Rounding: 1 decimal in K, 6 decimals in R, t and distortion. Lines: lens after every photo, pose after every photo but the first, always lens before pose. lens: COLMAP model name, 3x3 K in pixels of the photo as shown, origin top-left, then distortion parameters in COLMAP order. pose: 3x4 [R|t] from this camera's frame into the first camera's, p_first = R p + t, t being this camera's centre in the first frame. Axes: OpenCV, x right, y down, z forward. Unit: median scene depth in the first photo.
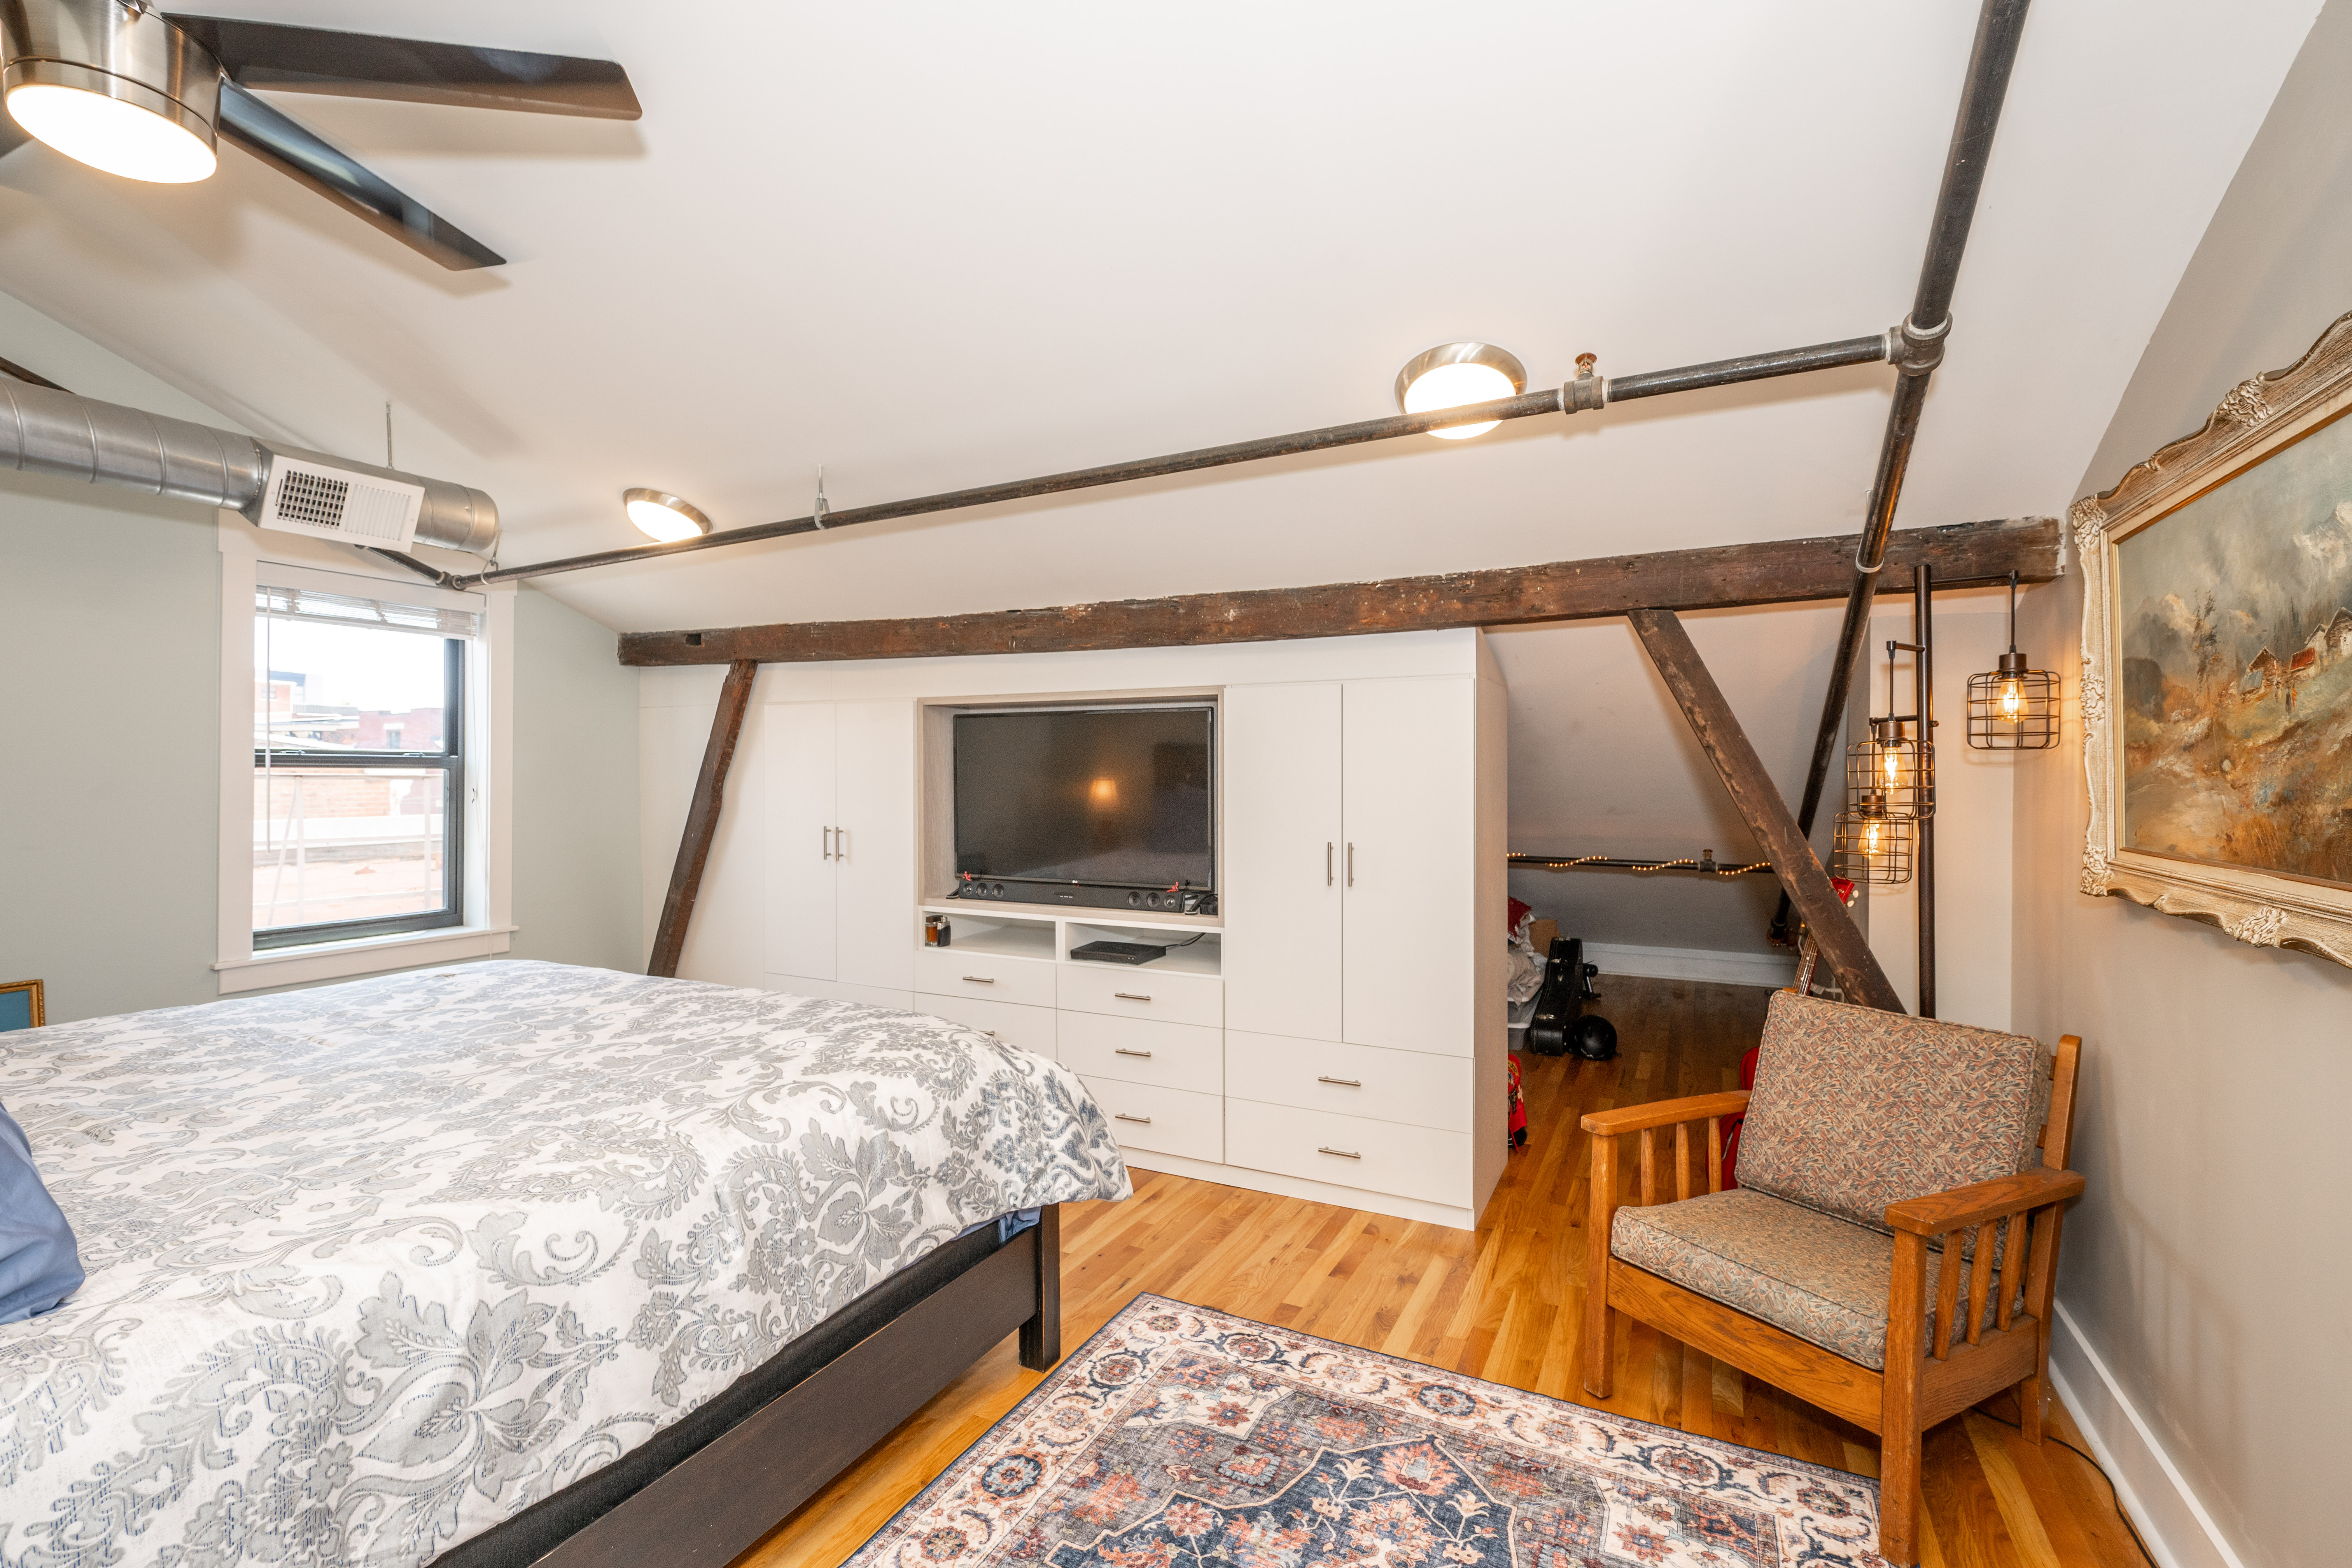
lens RADIAL K [[1044.1, 0, 1176.0], [0, 1044.1, 784.0], [0, 0, 1]] dist [-0.001228, -0.000294]
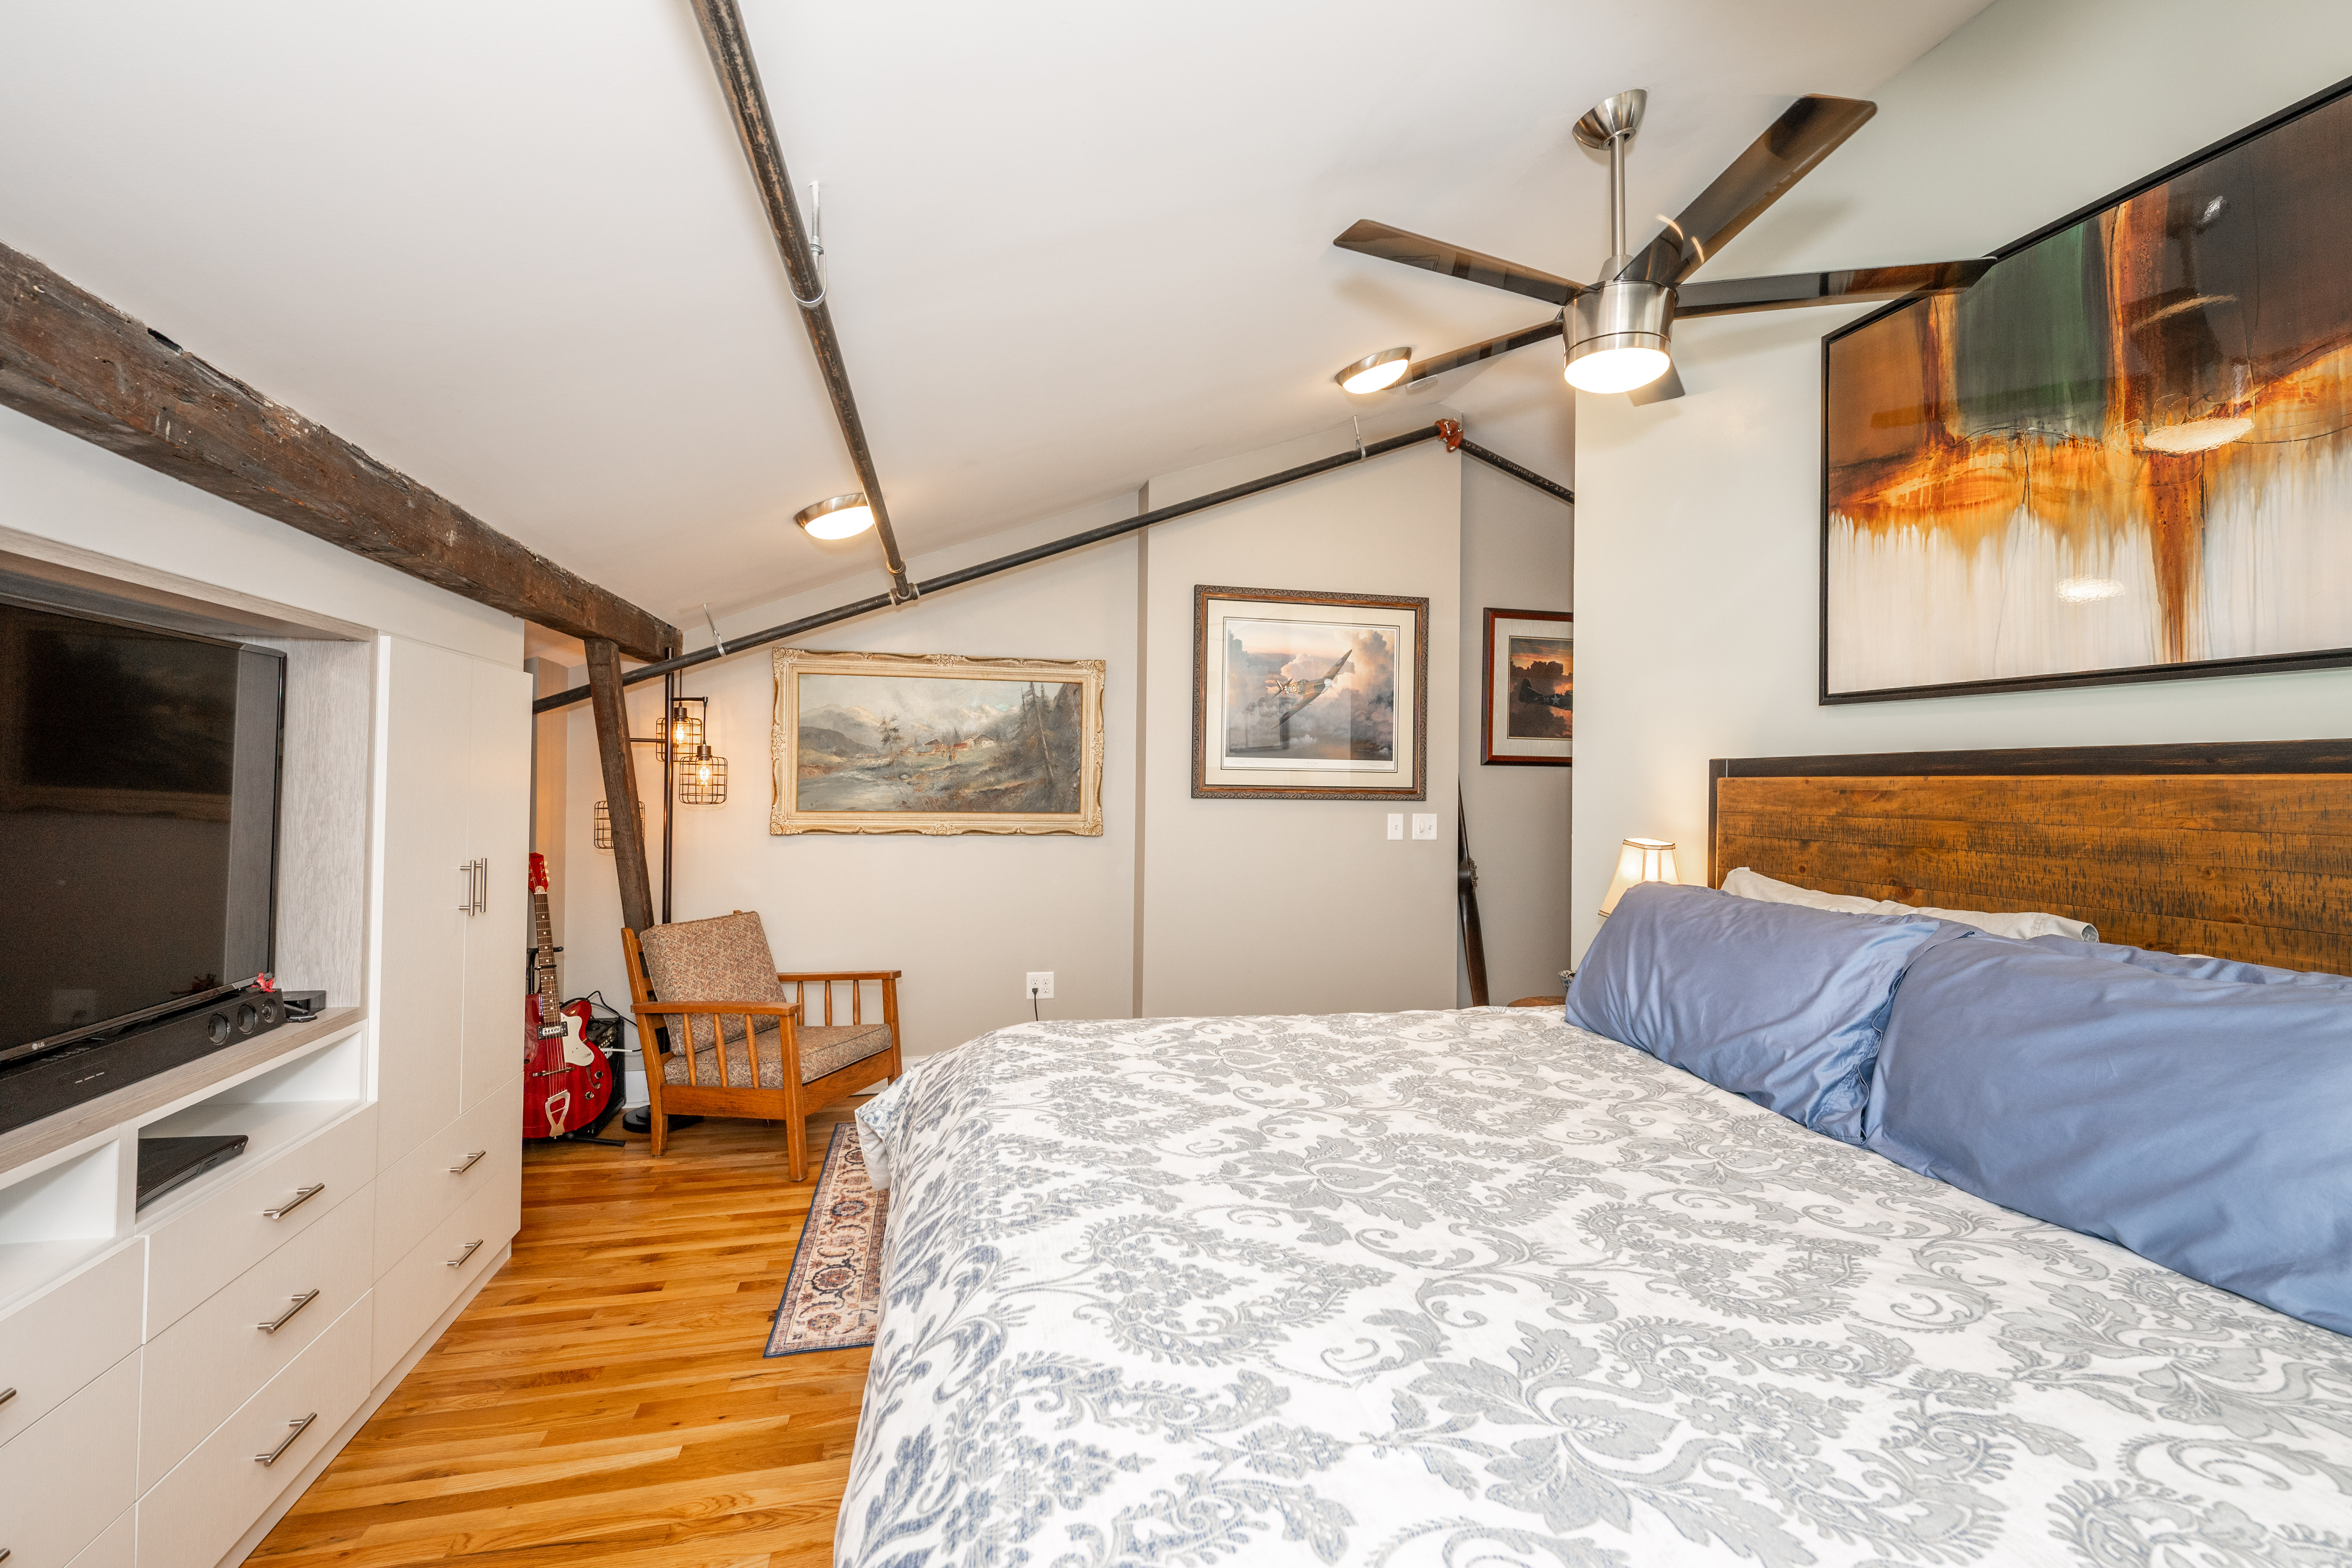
lens RADIAL K [[1044.1, 0, 1176.0], [0, 1044.1, 784.0], [0, 0, 1]] dist [-0.001228, -0.000294]
pose [[-0.652296, -0.010590, 0.757890, -1.002685], [-0.008224, 0.999942, 0.006895, -0.014015], [-0.757920, -0.001736, -0.652346, 1.413986]]
